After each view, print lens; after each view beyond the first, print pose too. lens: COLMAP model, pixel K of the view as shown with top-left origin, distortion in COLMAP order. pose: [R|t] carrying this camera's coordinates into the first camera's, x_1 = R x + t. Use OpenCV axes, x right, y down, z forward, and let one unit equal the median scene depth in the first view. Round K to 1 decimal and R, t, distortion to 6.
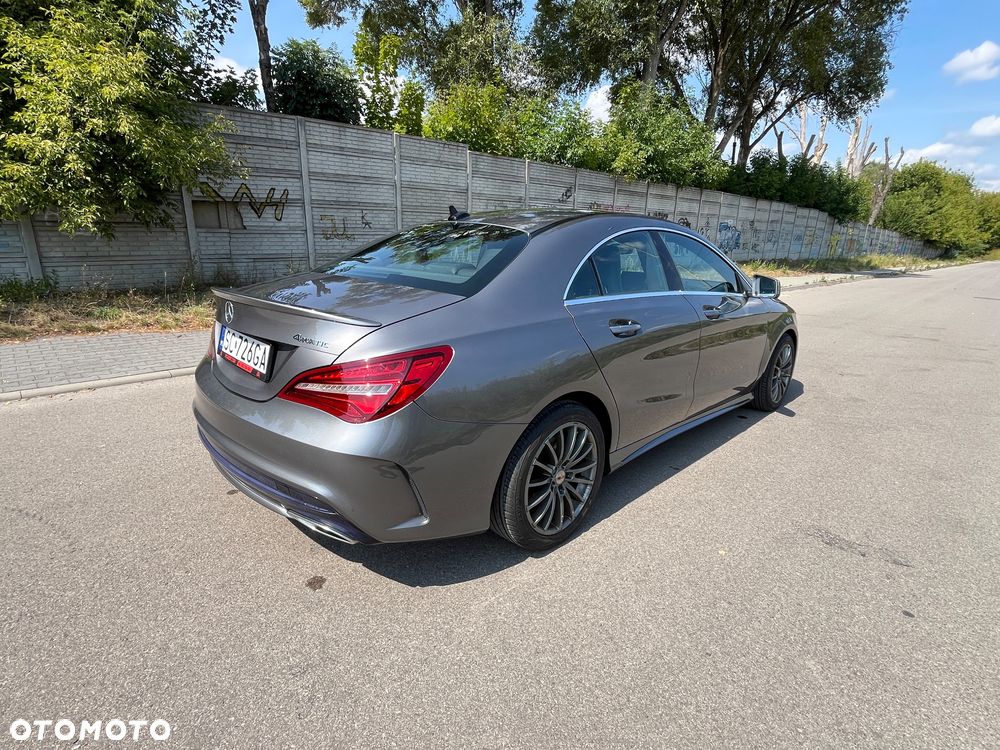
lens RADIAL K [[501.9, 0, 490.0], [0, 501.9, 374.5], [0, 0, 1]] dist [-0.005216, -0.000189]
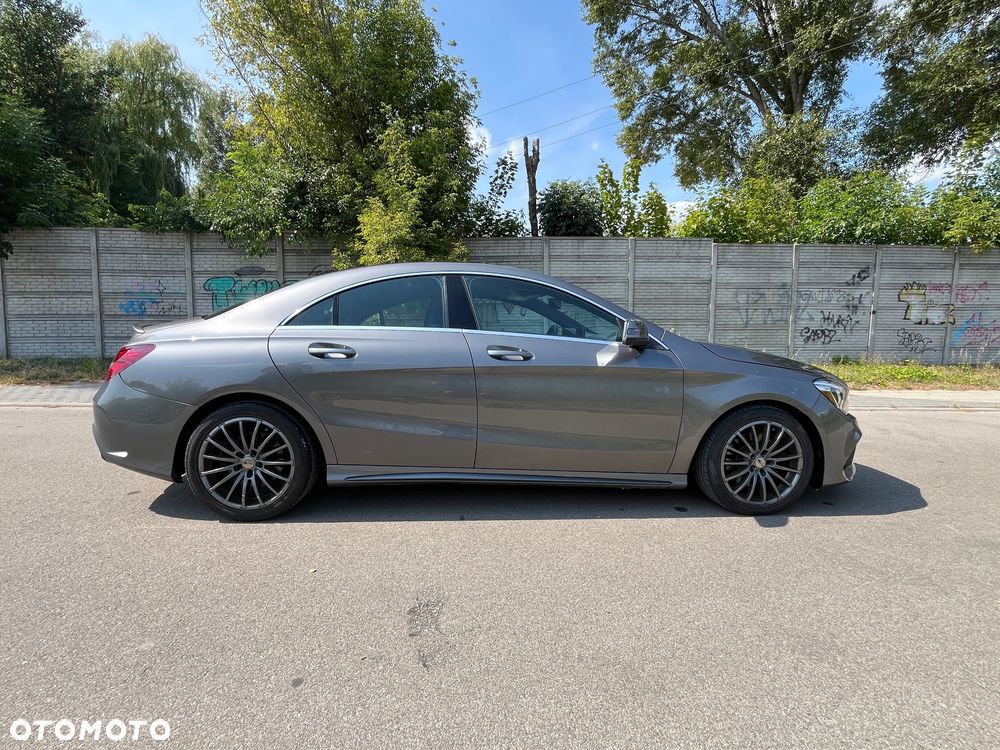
lens RADIAL K [[455.9, 0, 493.9], [0, 455.9, 376.0], [0, 0, 1]] dist [-0.002327, -0.000139]
pose [[0.764022, 0.040698, -0.643905, 0.274474], [-0.160783, 0.978533, -0.128928, 0.008396], [0.624835, 0.202033, 0.754165, 0.099428]]
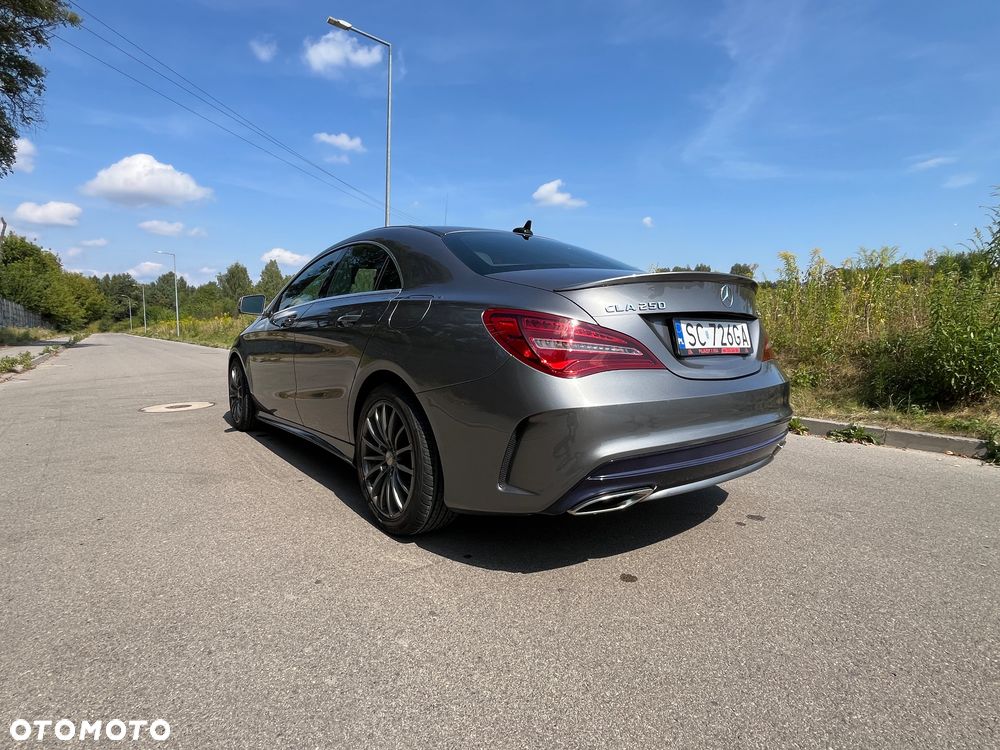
lens RADIAL K [[506.6, 0, 492.1], [0, 506.6, 376.6], [0, 0, 1]] dist [-0.003193, -0.001250]
pose [[0.101629, -0.113645, 0.988310, -0.291302], [0.255028, 0.963231, 0.084537, -0.032537], [-0.961578, 0.243455, 0.126875, 0.253530]]
